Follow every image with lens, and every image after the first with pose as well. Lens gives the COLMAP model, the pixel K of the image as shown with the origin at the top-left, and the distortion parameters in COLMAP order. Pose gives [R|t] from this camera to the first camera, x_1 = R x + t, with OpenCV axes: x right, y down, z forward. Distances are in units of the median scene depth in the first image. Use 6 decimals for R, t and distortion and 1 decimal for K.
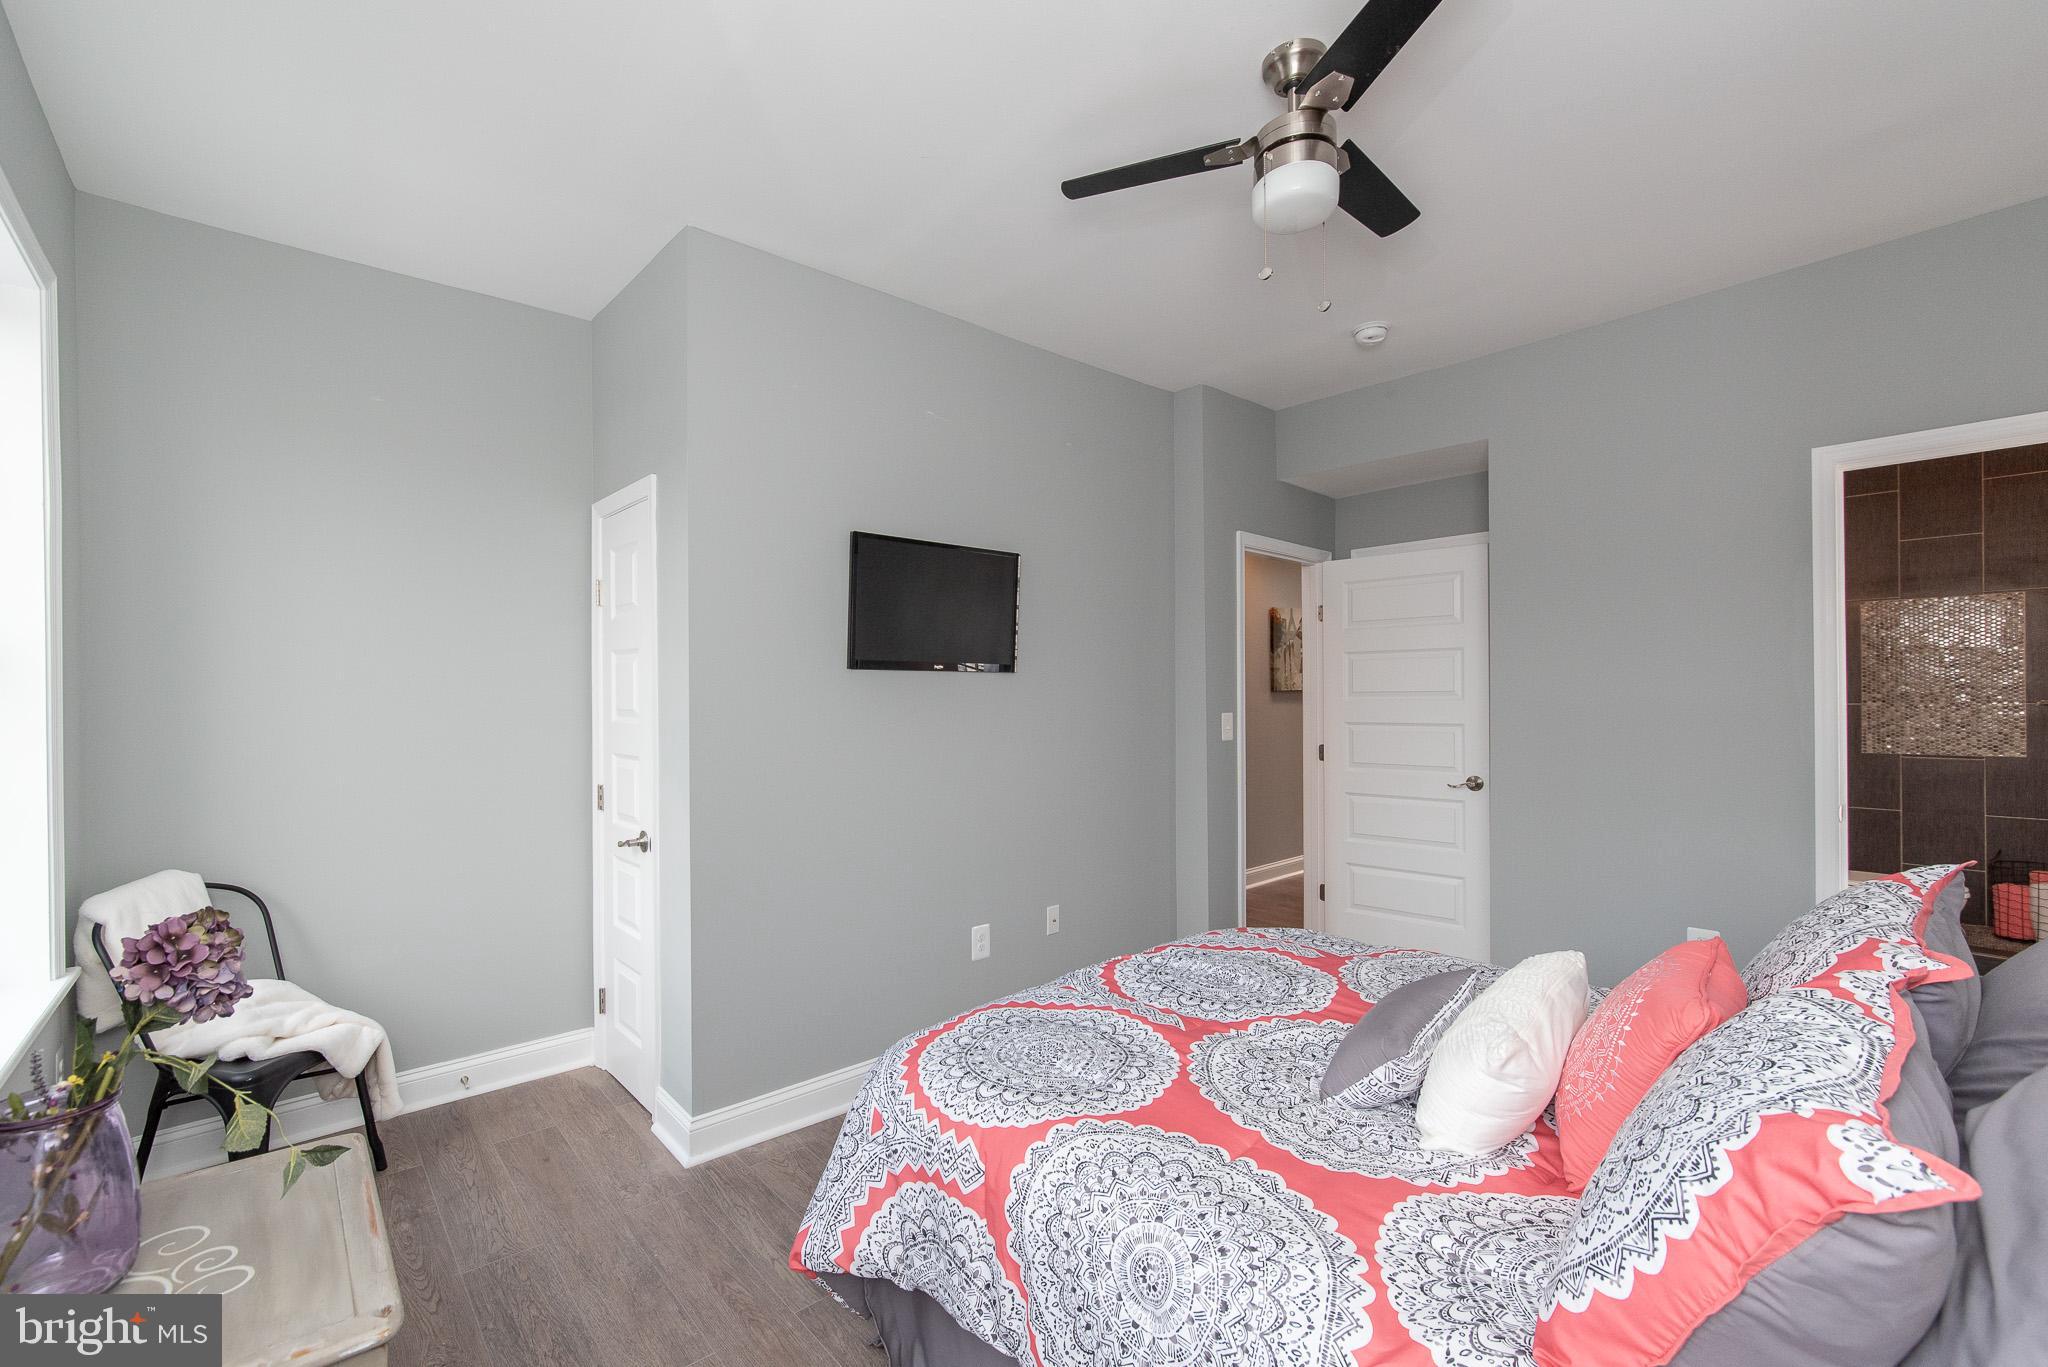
lens RADIAL K [[838.4, 0, 975.9], [0, 838.4, 699.9], [0, 0, 1]] dist [-0.000077, -0.000135]
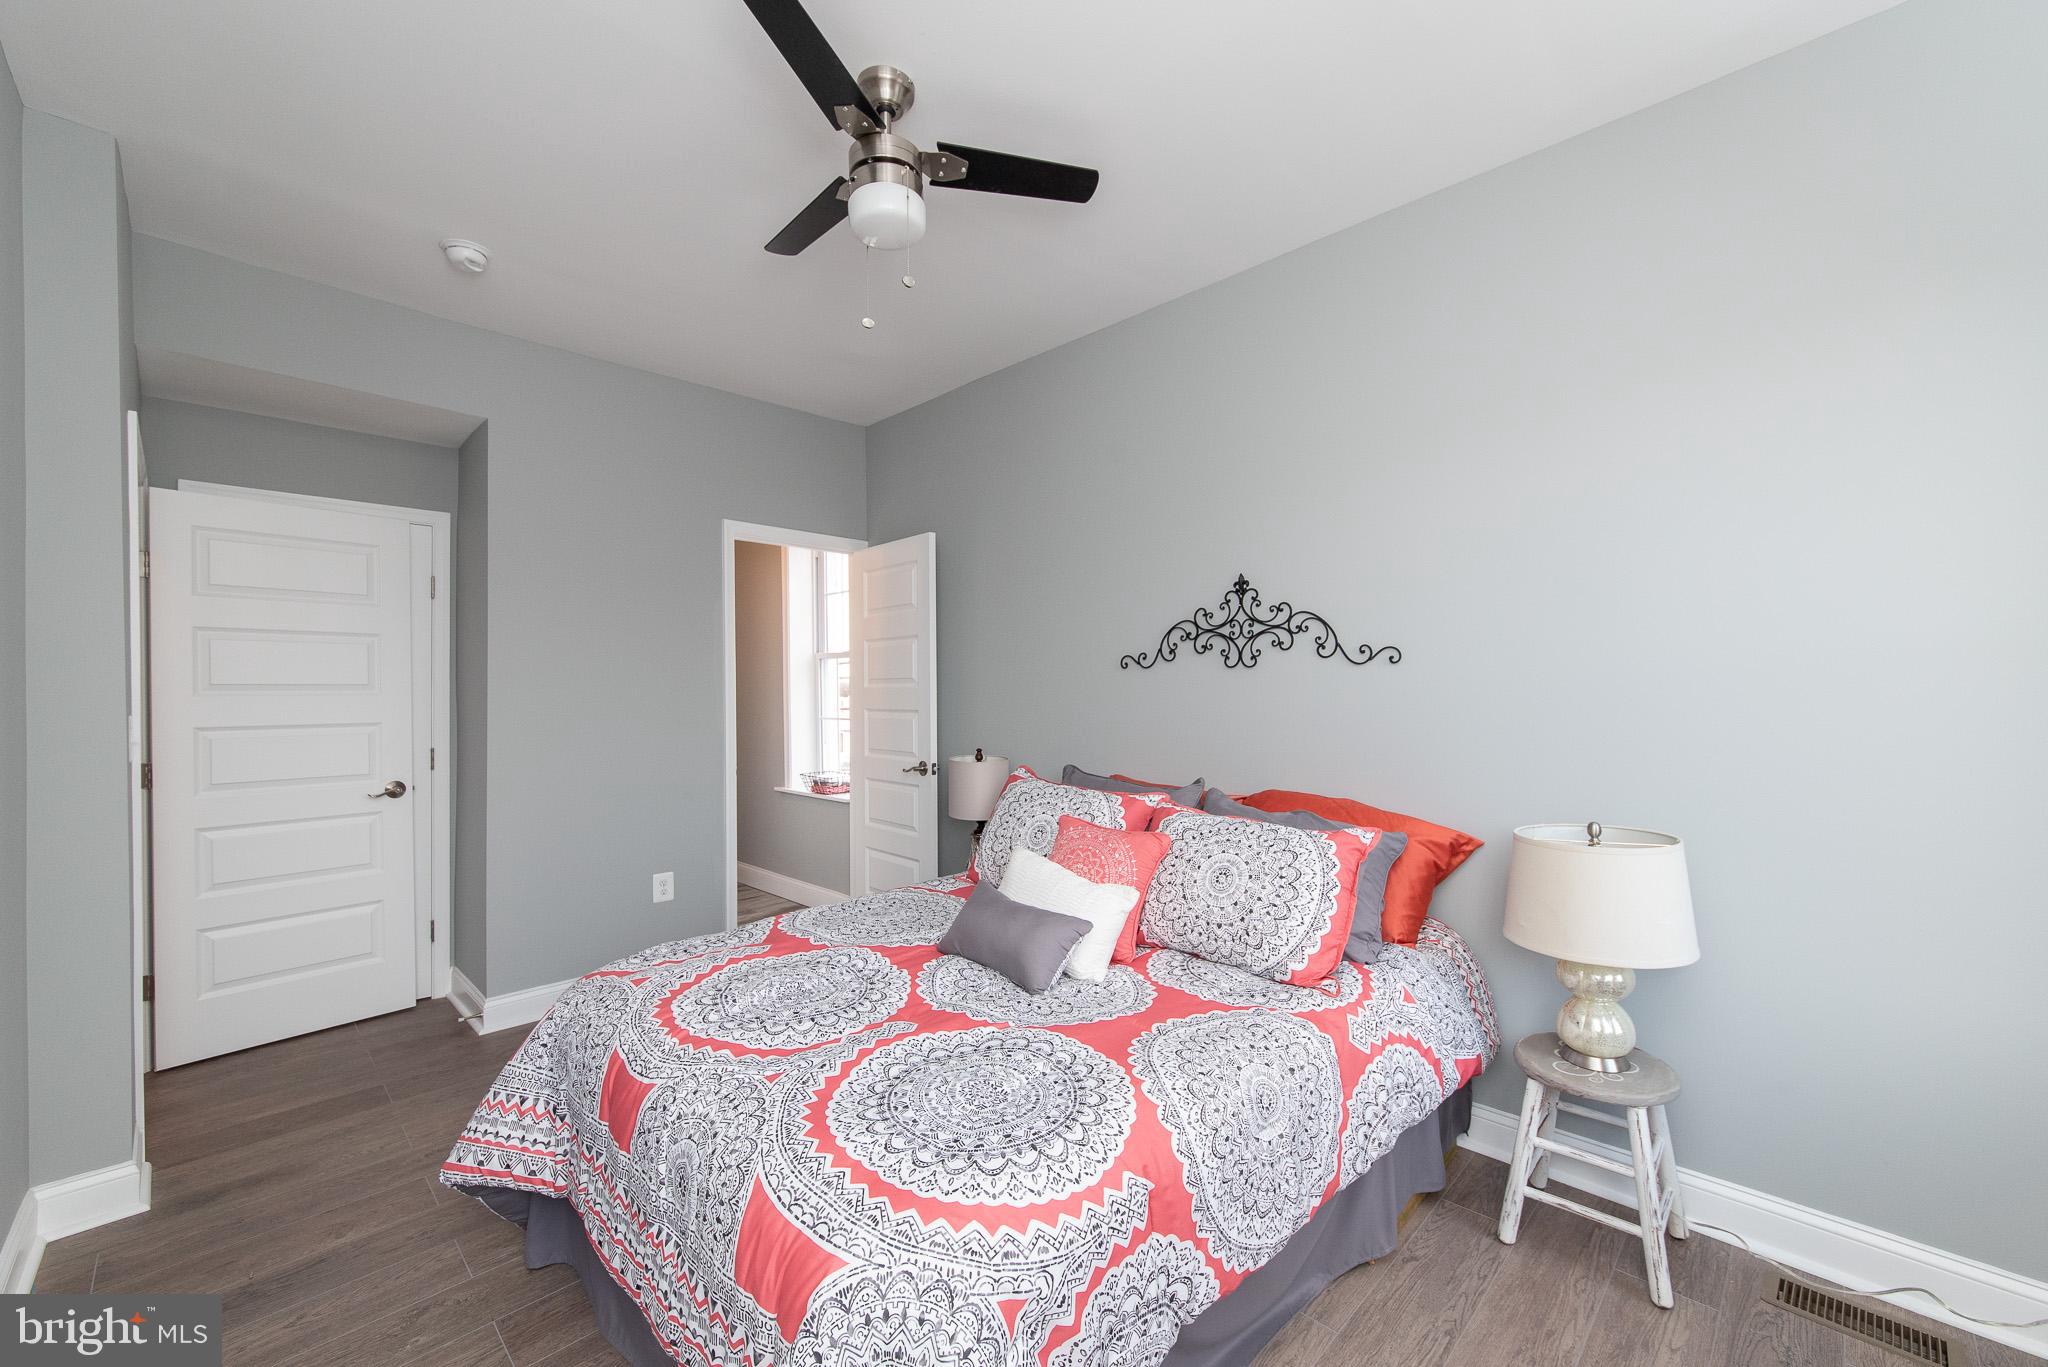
lens RADIAL K [[838.4, 0, 975.9], [0, 838.4, 699.9], [0, 0, 1]] dist [-0.000077, -0.000135]
pose [[-0.059836, -0.004341, 0.998199, -0.780060], [0.008601, 0.999951, 0.004864, 0.015371], [-0.998171, 0.008876, -0.059796, 1.070149]]
